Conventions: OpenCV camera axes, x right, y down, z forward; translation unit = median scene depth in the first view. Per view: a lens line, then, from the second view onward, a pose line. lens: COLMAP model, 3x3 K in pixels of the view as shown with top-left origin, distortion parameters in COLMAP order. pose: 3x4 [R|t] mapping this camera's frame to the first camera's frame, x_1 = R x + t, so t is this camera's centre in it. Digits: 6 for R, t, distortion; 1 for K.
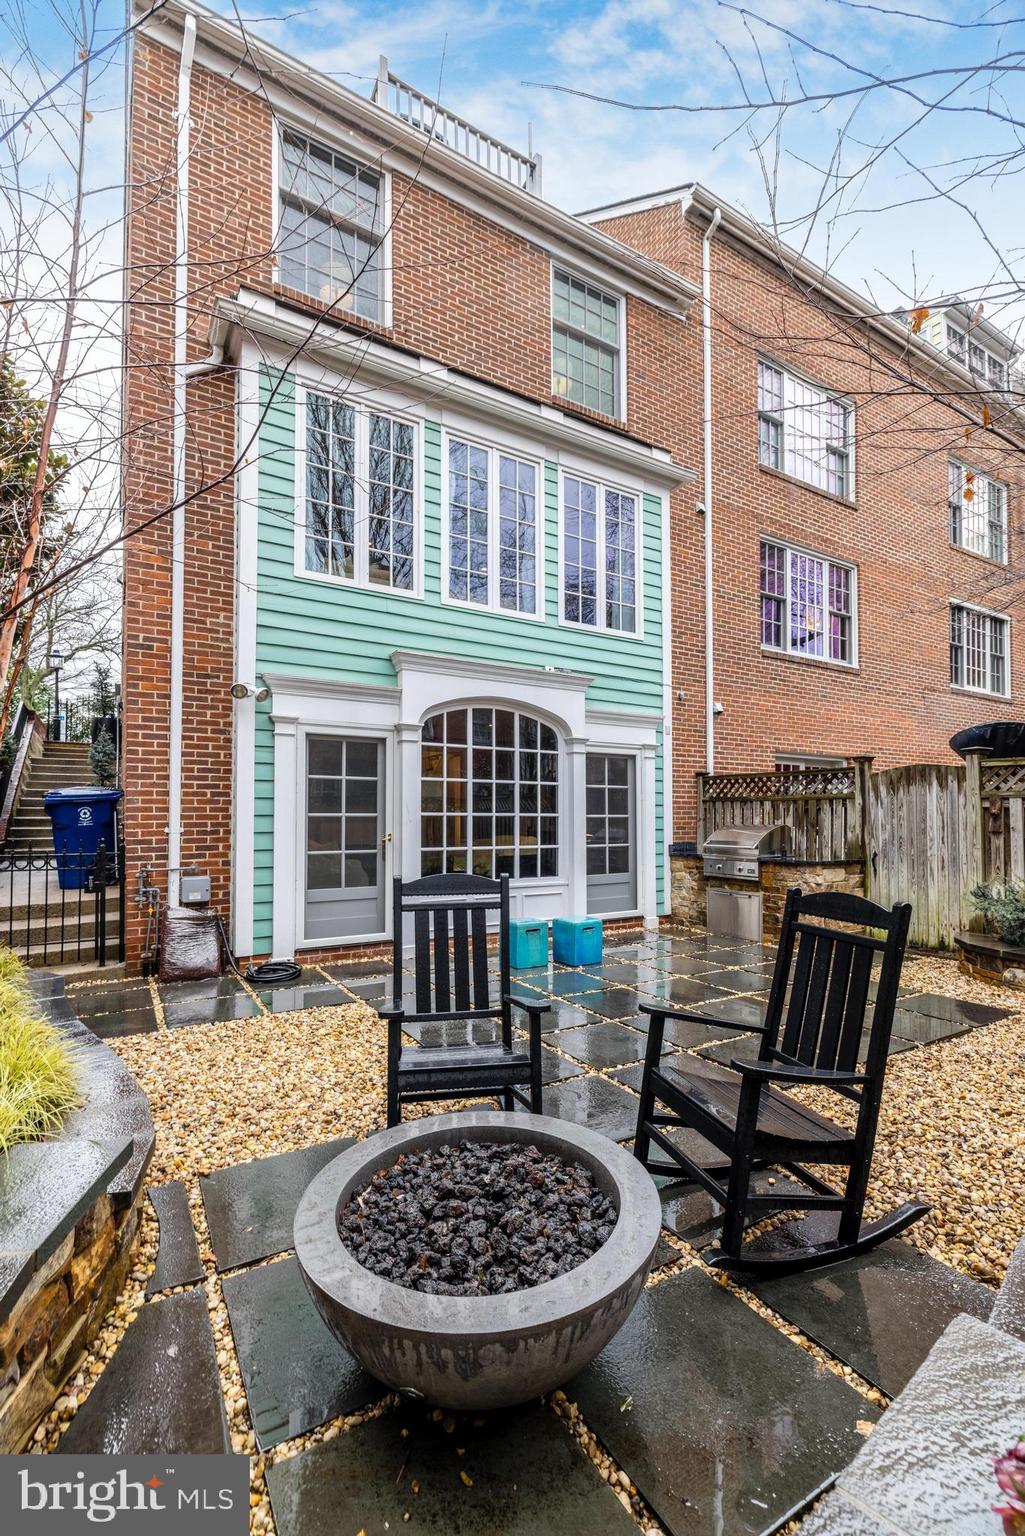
lens RADIAL K [[652.9, 0, 500.6], [0, 652.9, 804.0], [0, 0, 1]] dist [0.000516, 0.000802]
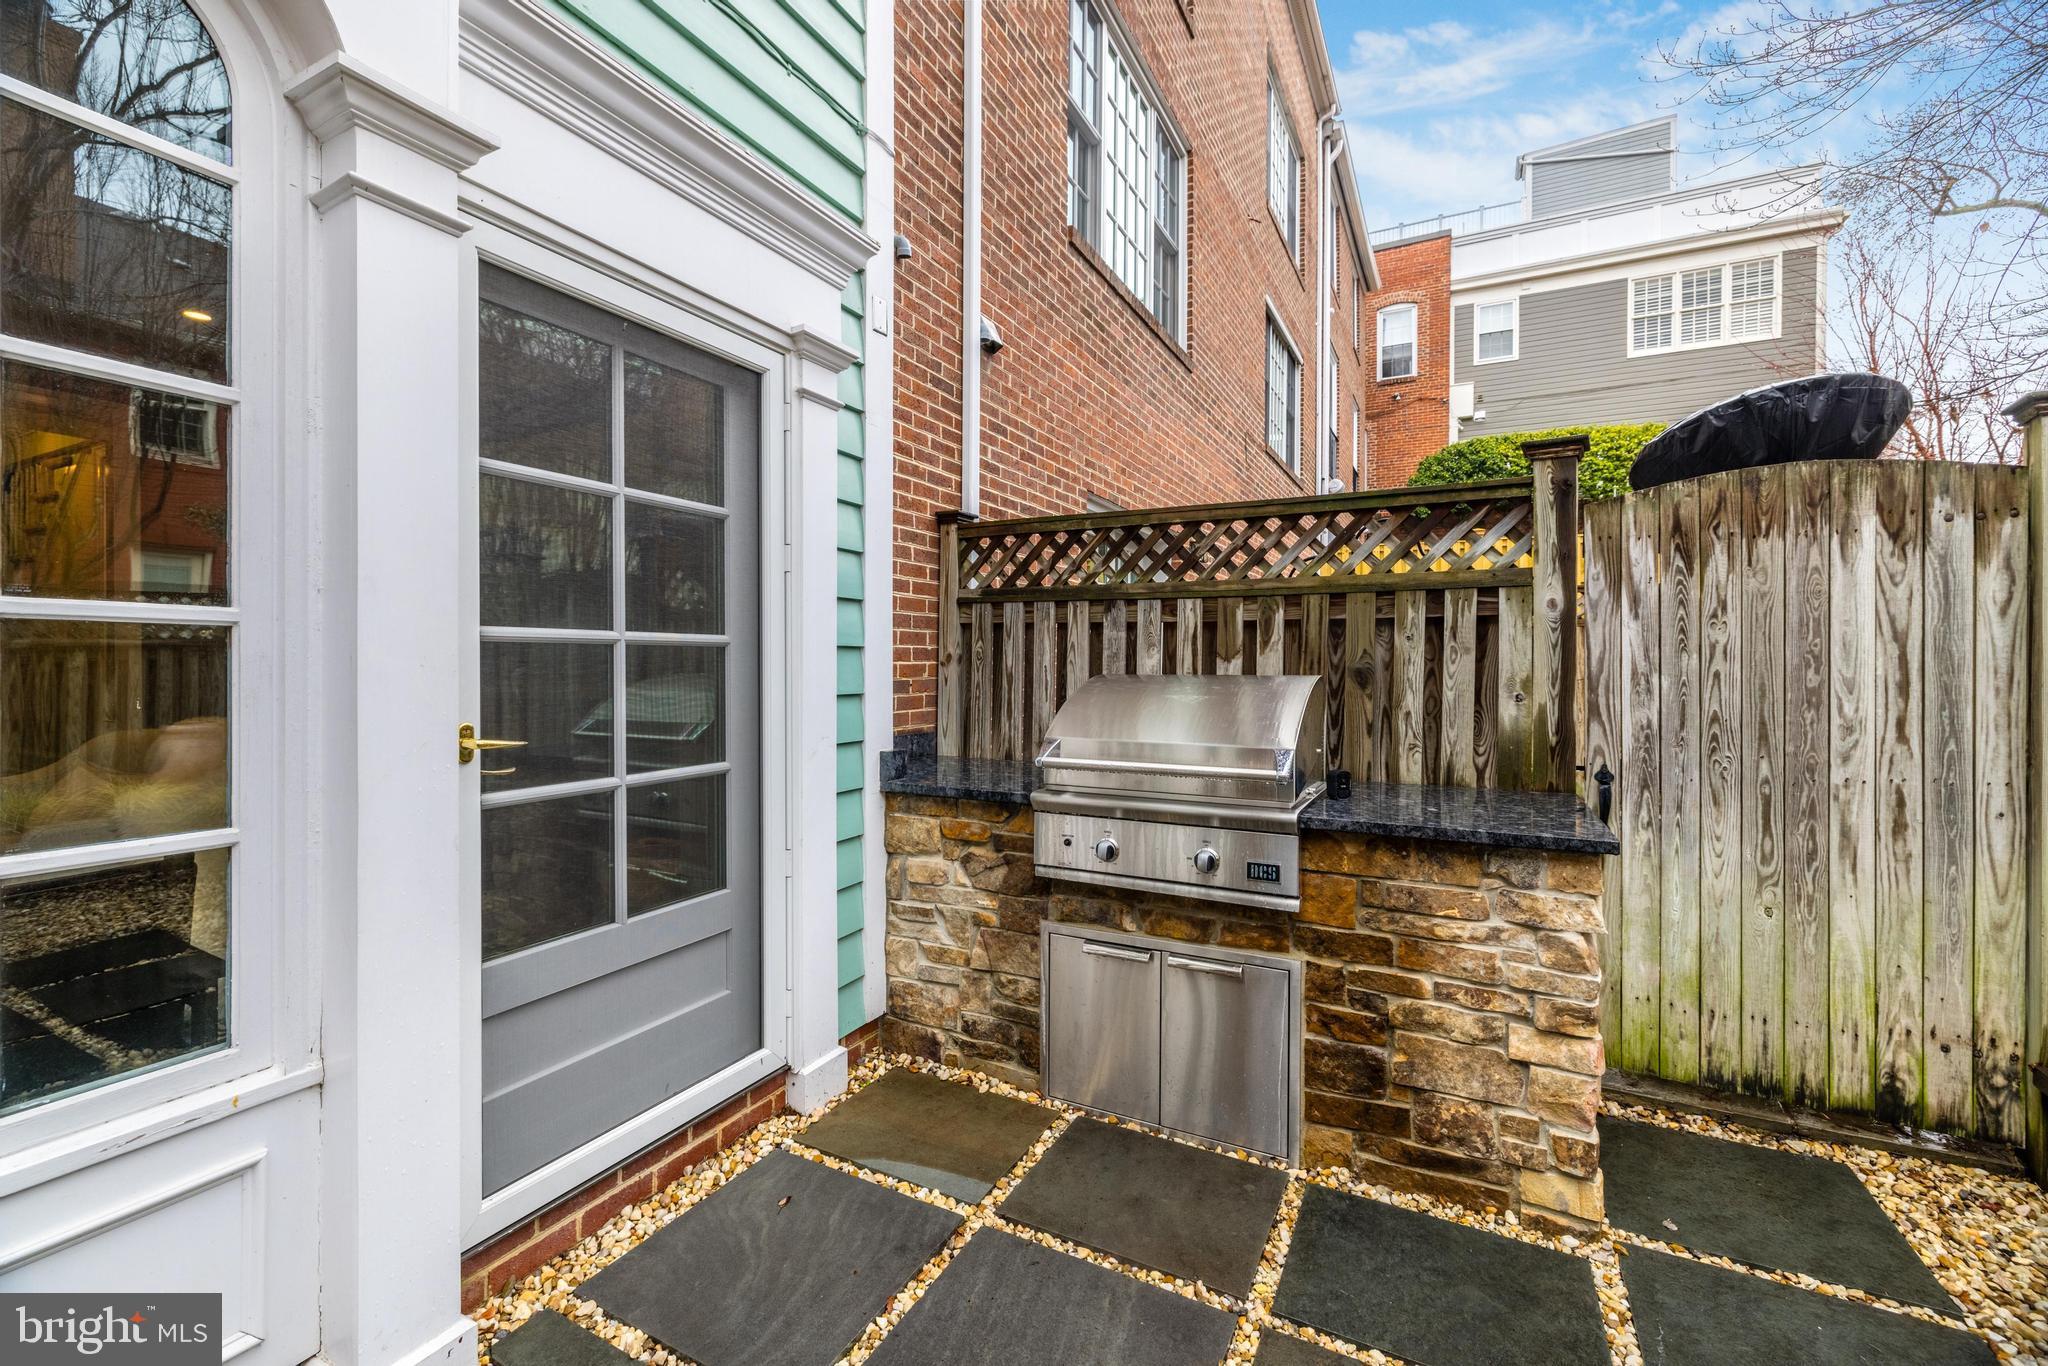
lens RADIAL K [[853.6, 0, 1017.2], [0, 853.6, 669.7], [0, 0, 1]] dist [0.000556, 0.000732]
pose [[0.851394, -0.001943, 0.524524, 0.154687], [-0.013777, 0.999565, 0.026065, 0.023869], [-0.524346, -0.029418, 0.850997, 0.848780]]
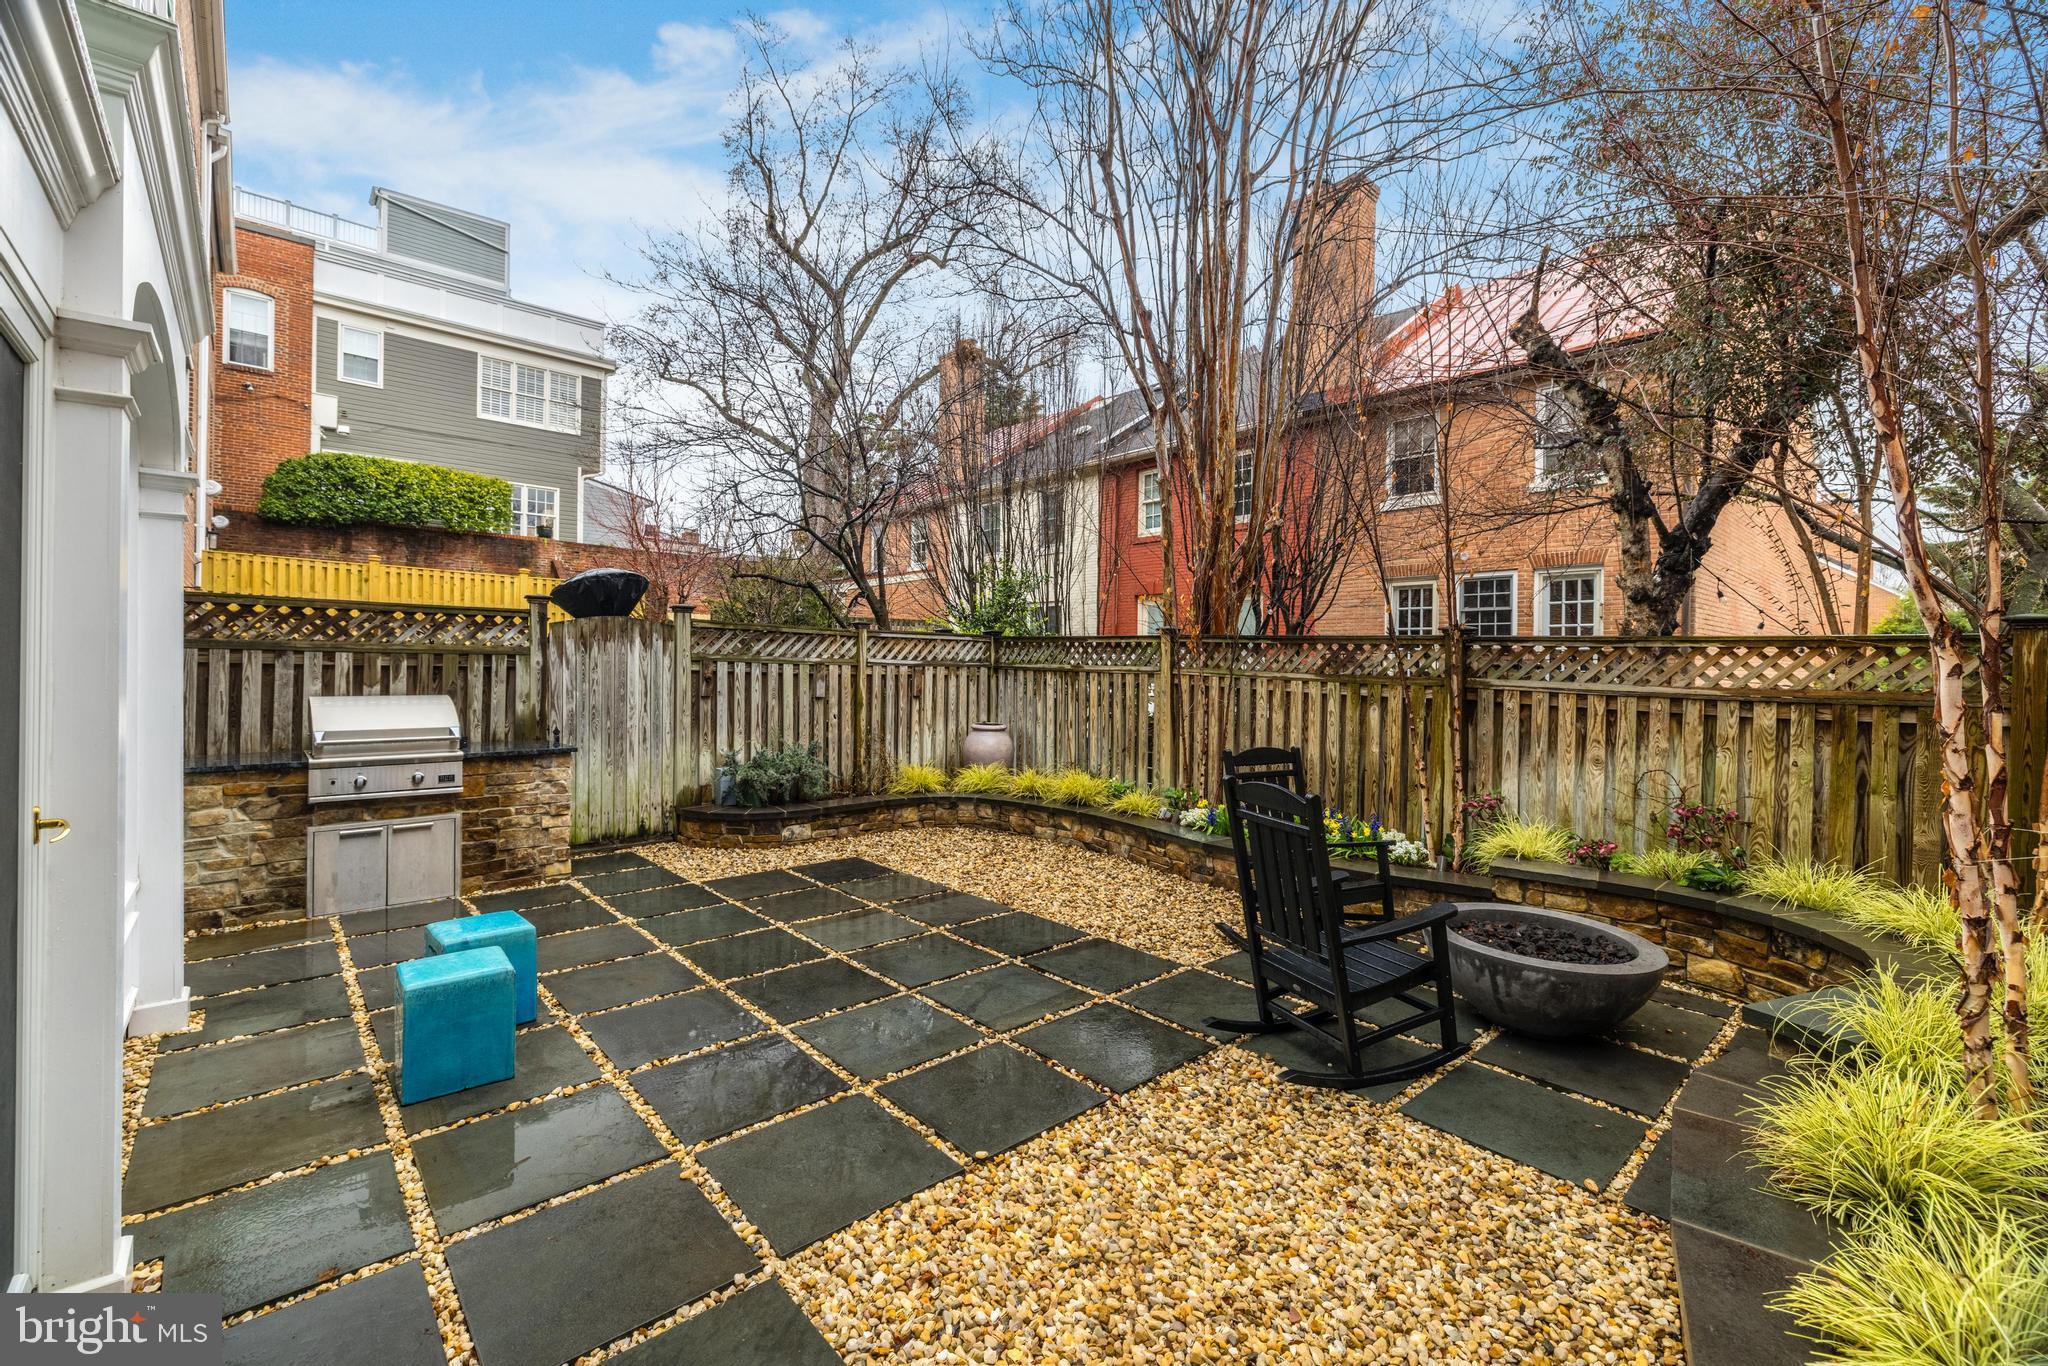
lens RADIAL K [[853.6, 0, 1011.2], [0, 853.6, 669.0], [0, 0, 1]] dist [0.000556, 0.000732]
pose [[-0.188332, -0.006936, 0.982081, -0.494025], [-0.033472, 0.999439, 0.000639, -0.012266], [-0.981535, -0.032752, -0.188459, 0.708468]]
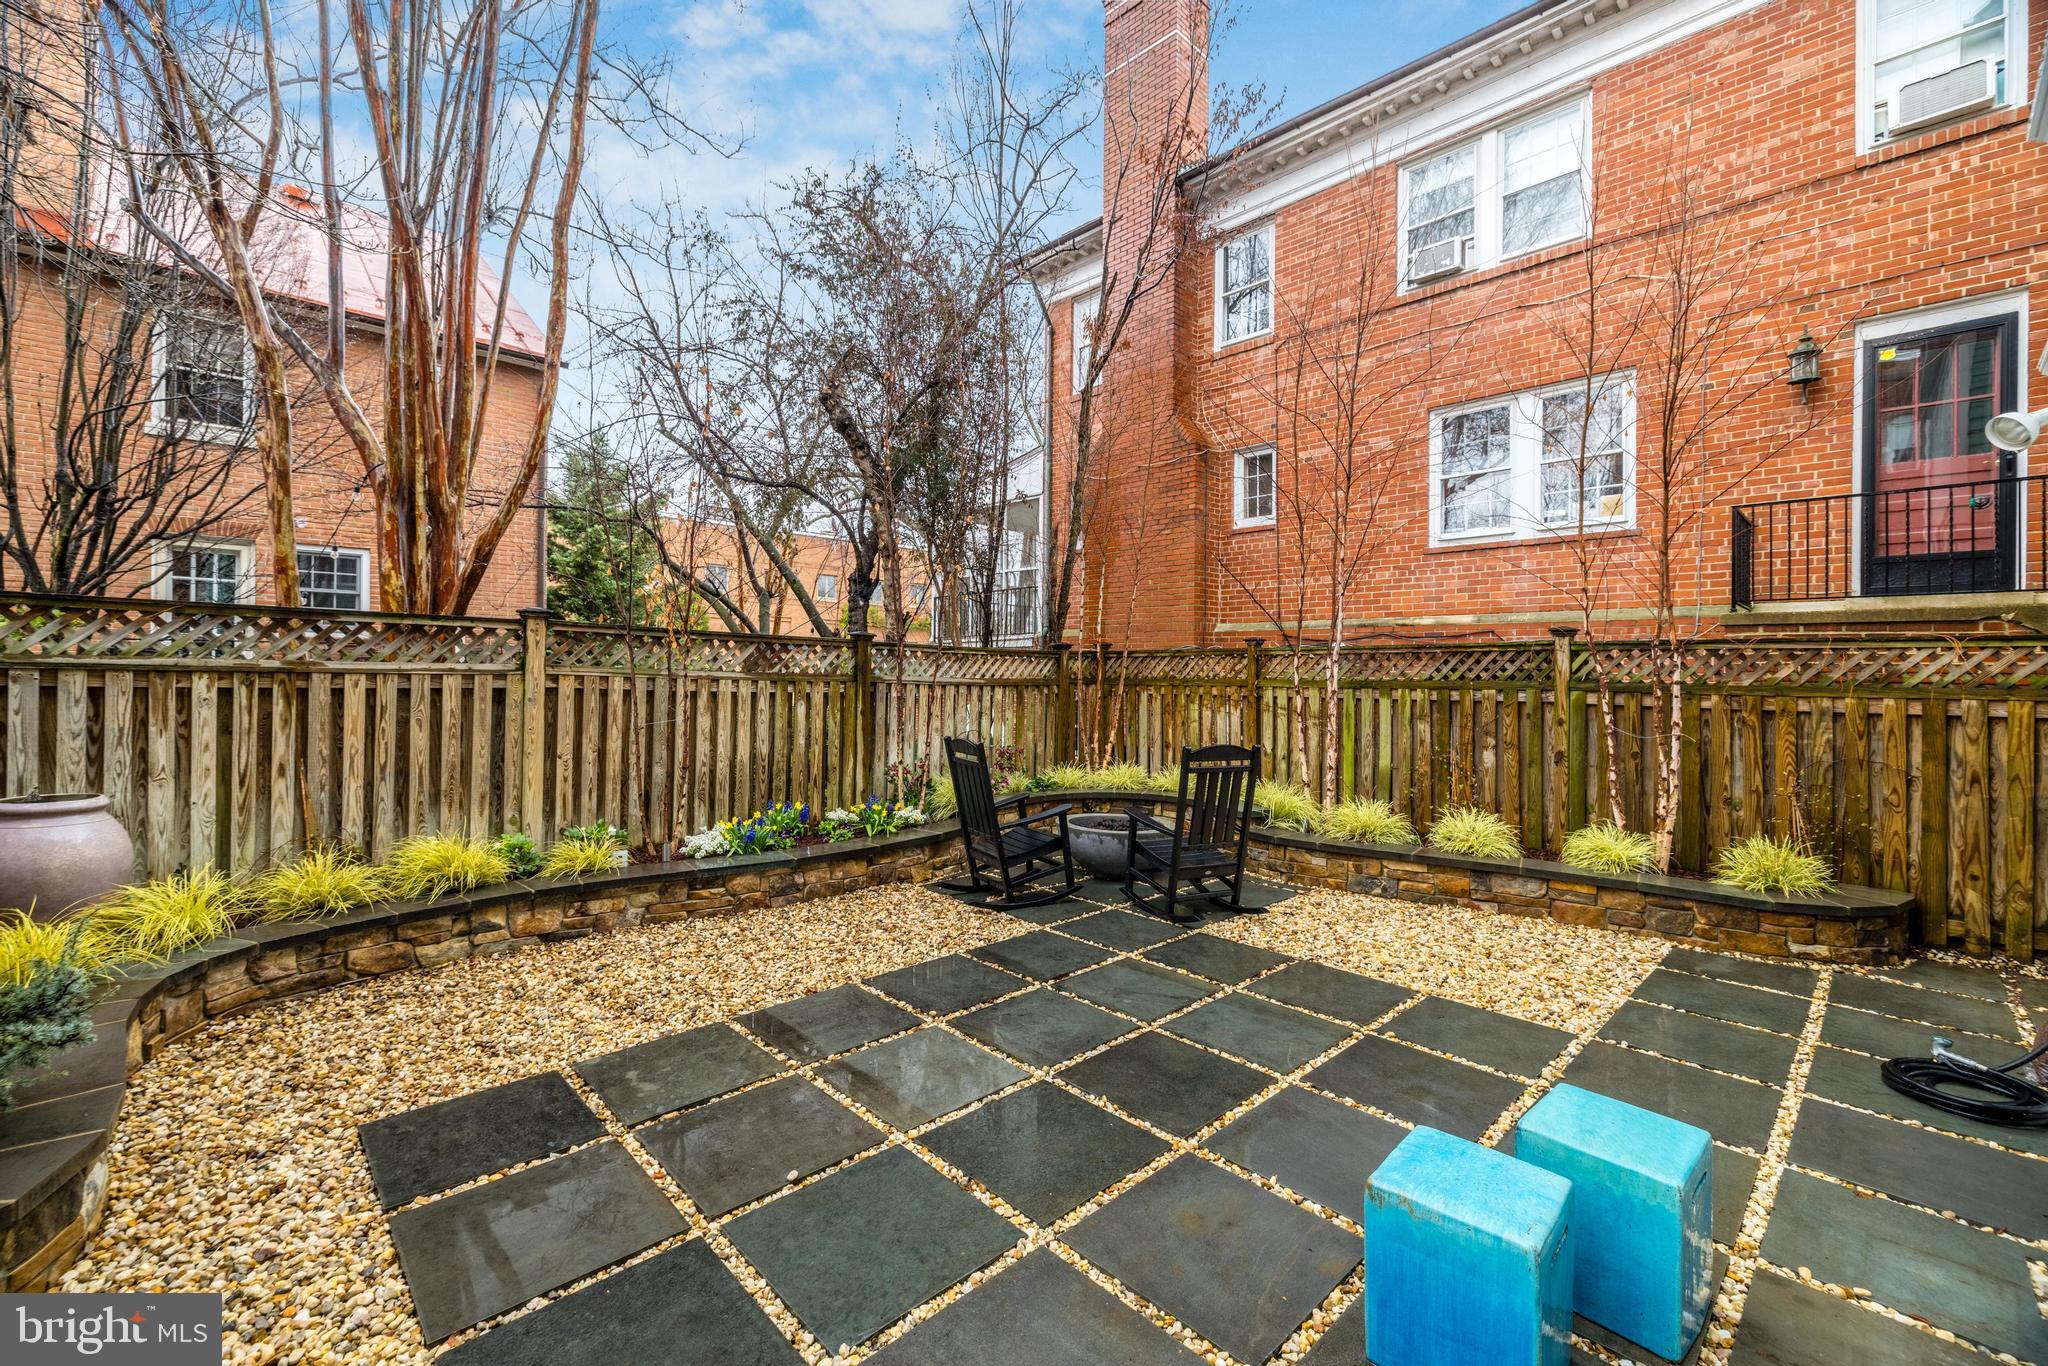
lens RADIAL K [[853.6, 0, 1013.8], [0, 853.6, 679.0], [0, 0, 1]] dist [0.000556, 0.000732]
pose [[-0.977264, -0.005906, -0.211943, 0.316277], [-0.003368, 0.999918, -0.012337, 0.000519], [0.211999, -0.011343, -0.977204, 1.182338]]
